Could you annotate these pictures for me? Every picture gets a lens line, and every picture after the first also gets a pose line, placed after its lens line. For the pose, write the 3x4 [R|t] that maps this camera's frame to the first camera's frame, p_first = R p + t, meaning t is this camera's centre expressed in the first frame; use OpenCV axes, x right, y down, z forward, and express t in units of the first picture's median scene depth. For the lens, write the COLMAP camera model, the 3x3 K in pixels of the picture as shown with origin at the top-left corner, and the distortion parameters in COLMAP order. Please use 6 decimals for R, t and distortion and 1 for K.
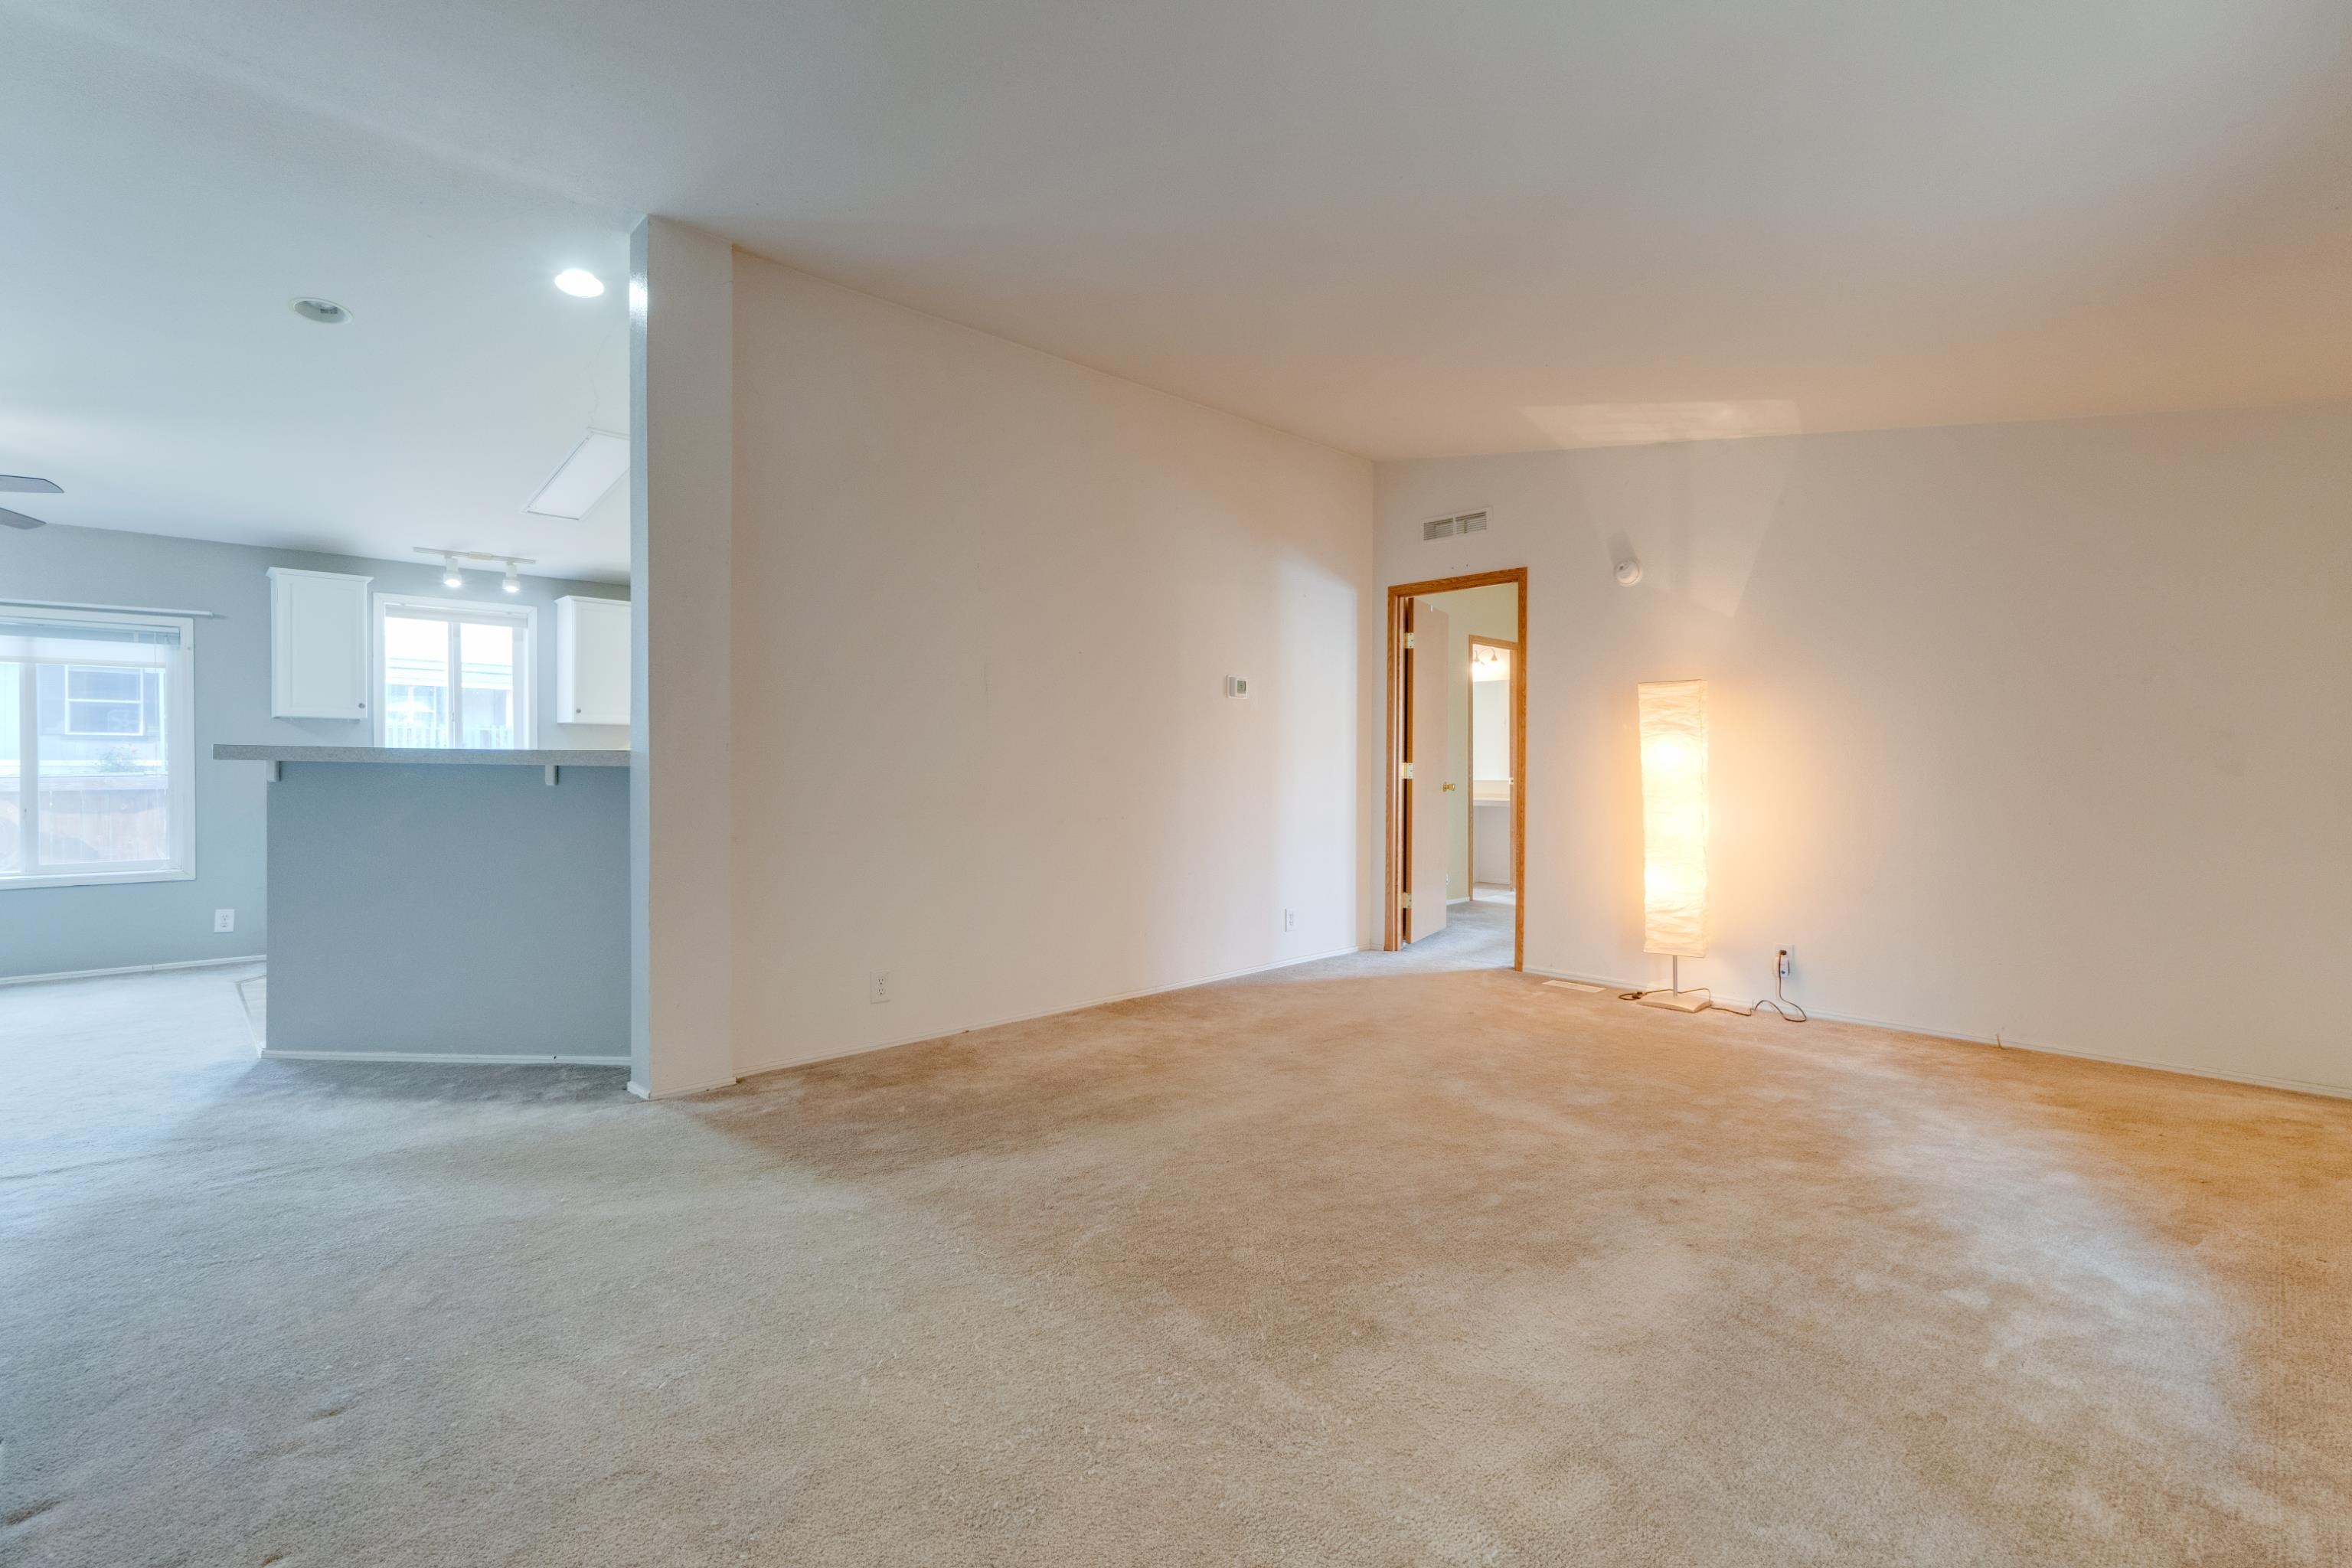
lens RADIAL K [[1070.0, 0, 1194.4], [0, 1070.0, 773.7], [0, 0, 1]] dist [0.000647, -0.000142]
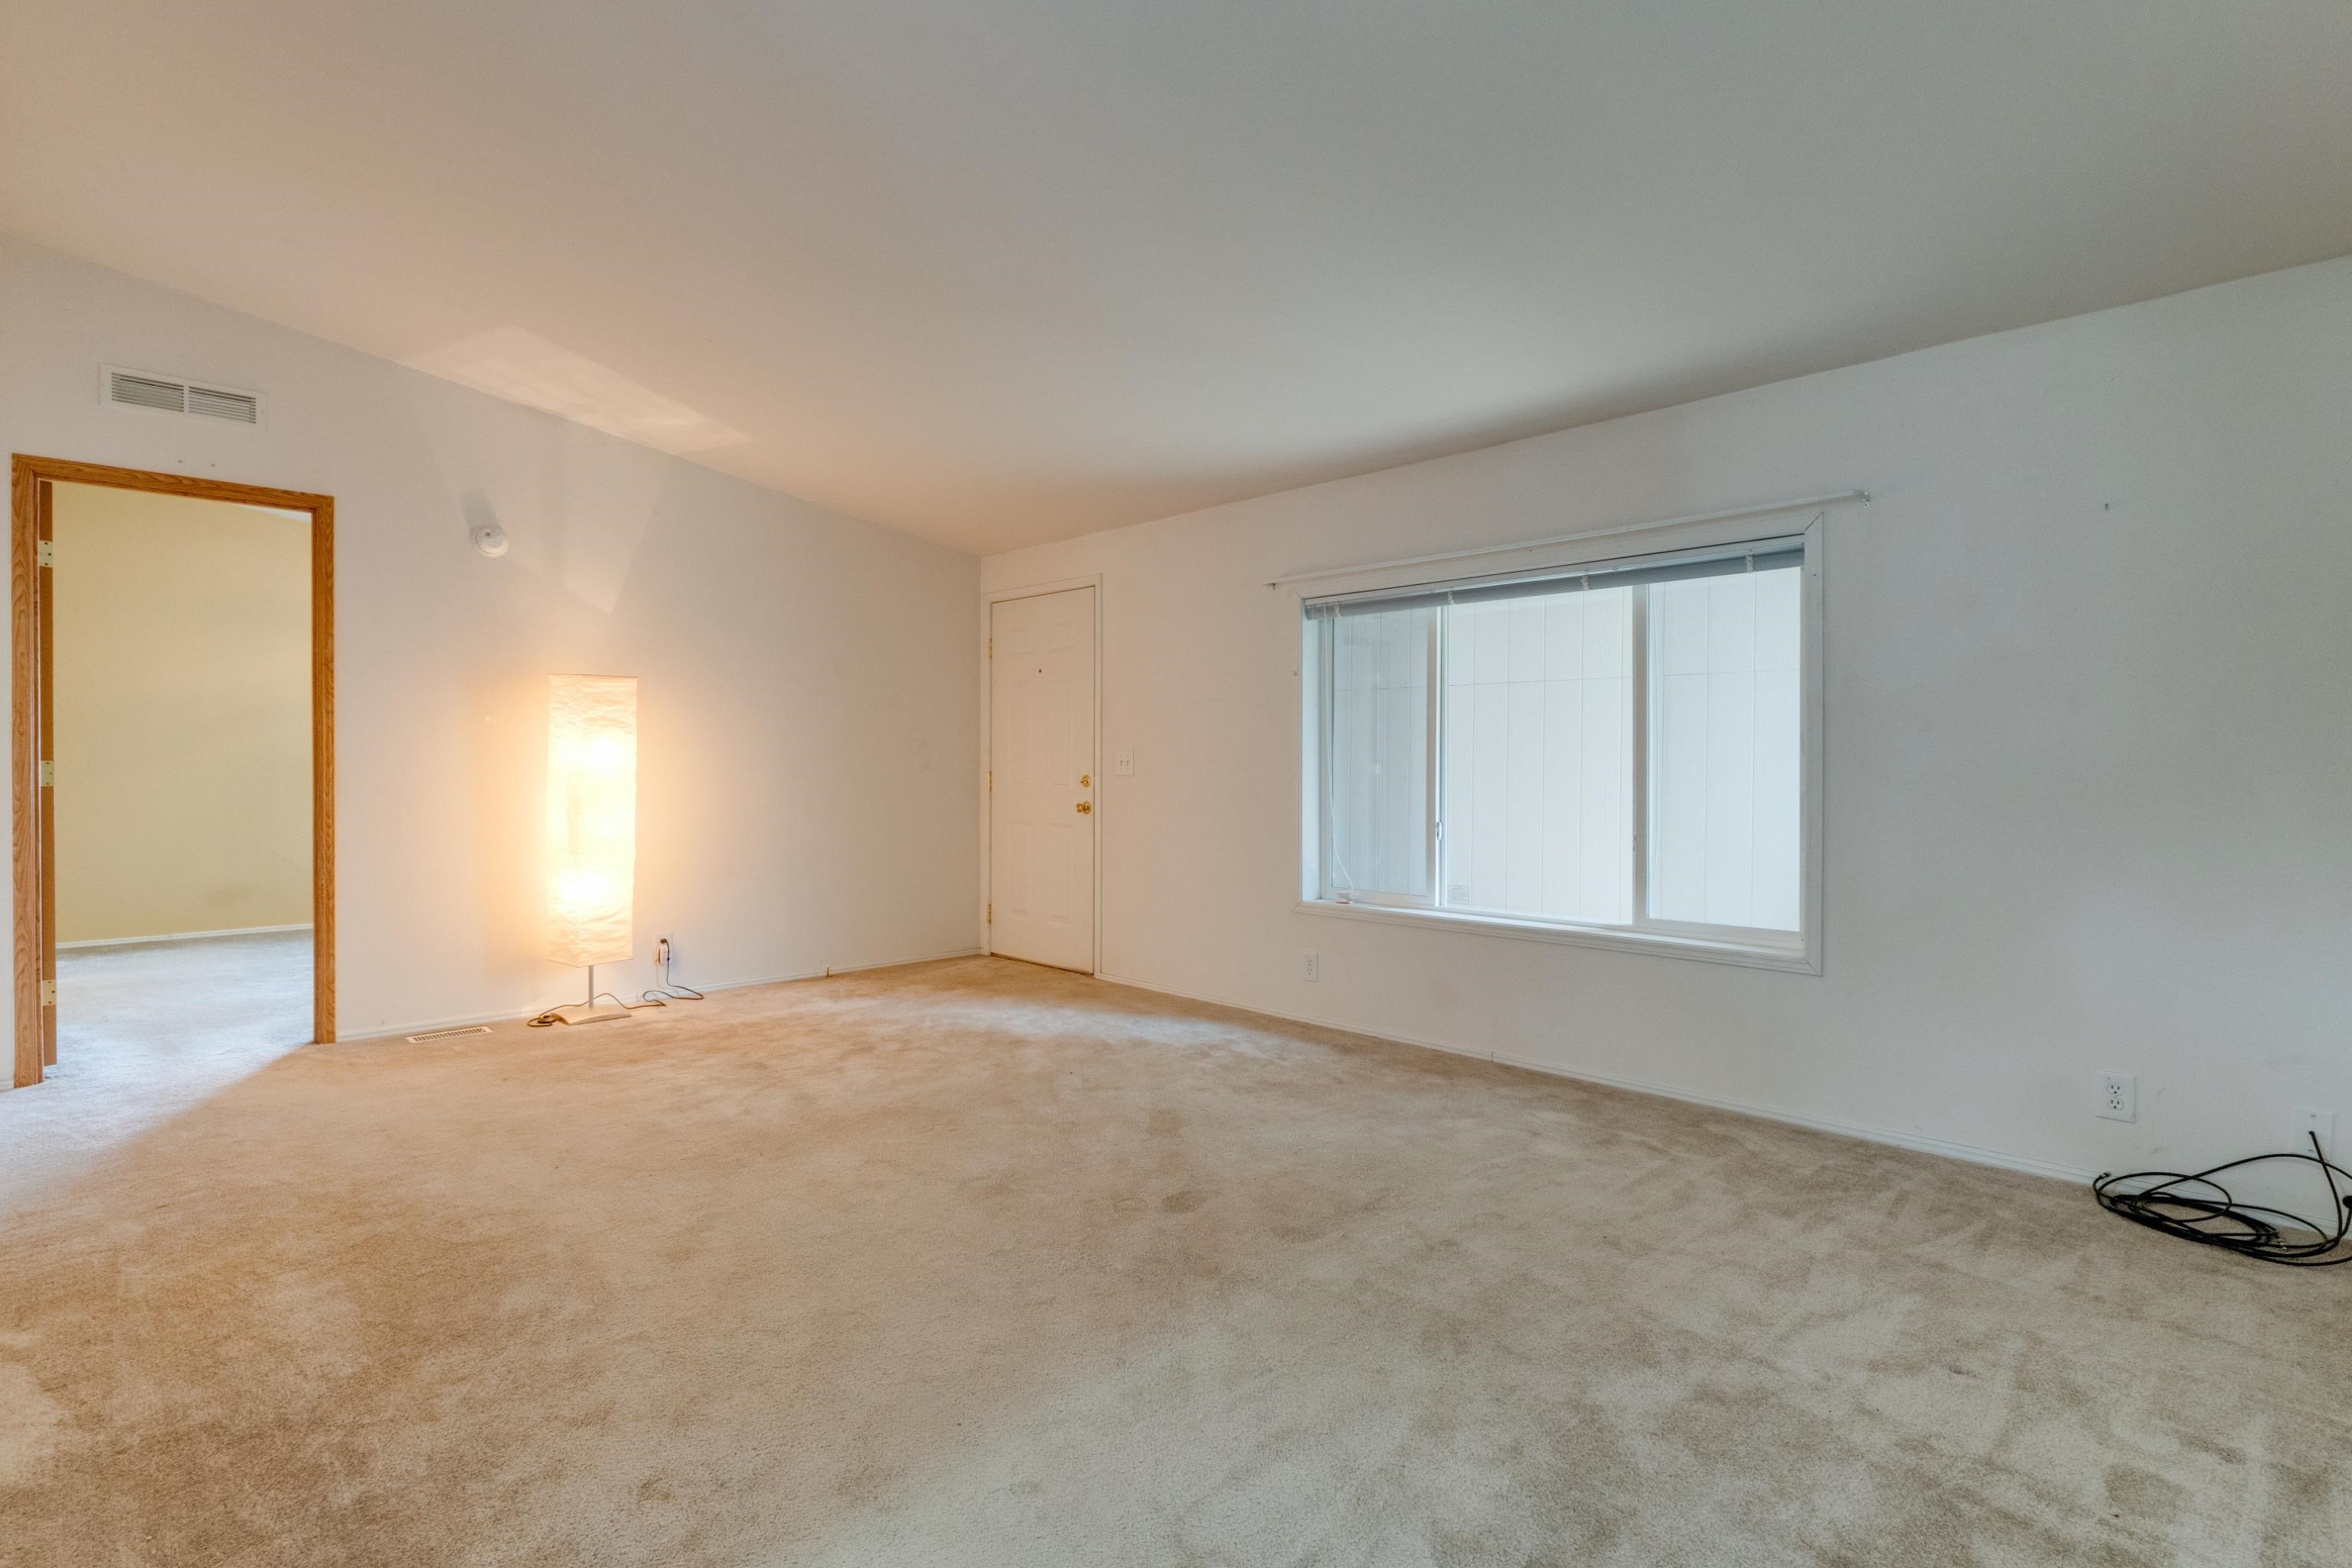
lens RADIAL K [[1070.0, 0, 1194.4], [0, 1070.0, 773.7], [0, 0, 1]] dist [0.000647, -0.000142]
pose [[0.008914, -0.008348, 0.999925, -0.472216], [0.009831, 0.999918, 0.008260, -0.001807], [-0.999912, 0.009756, 0.008995, 0.439315]]
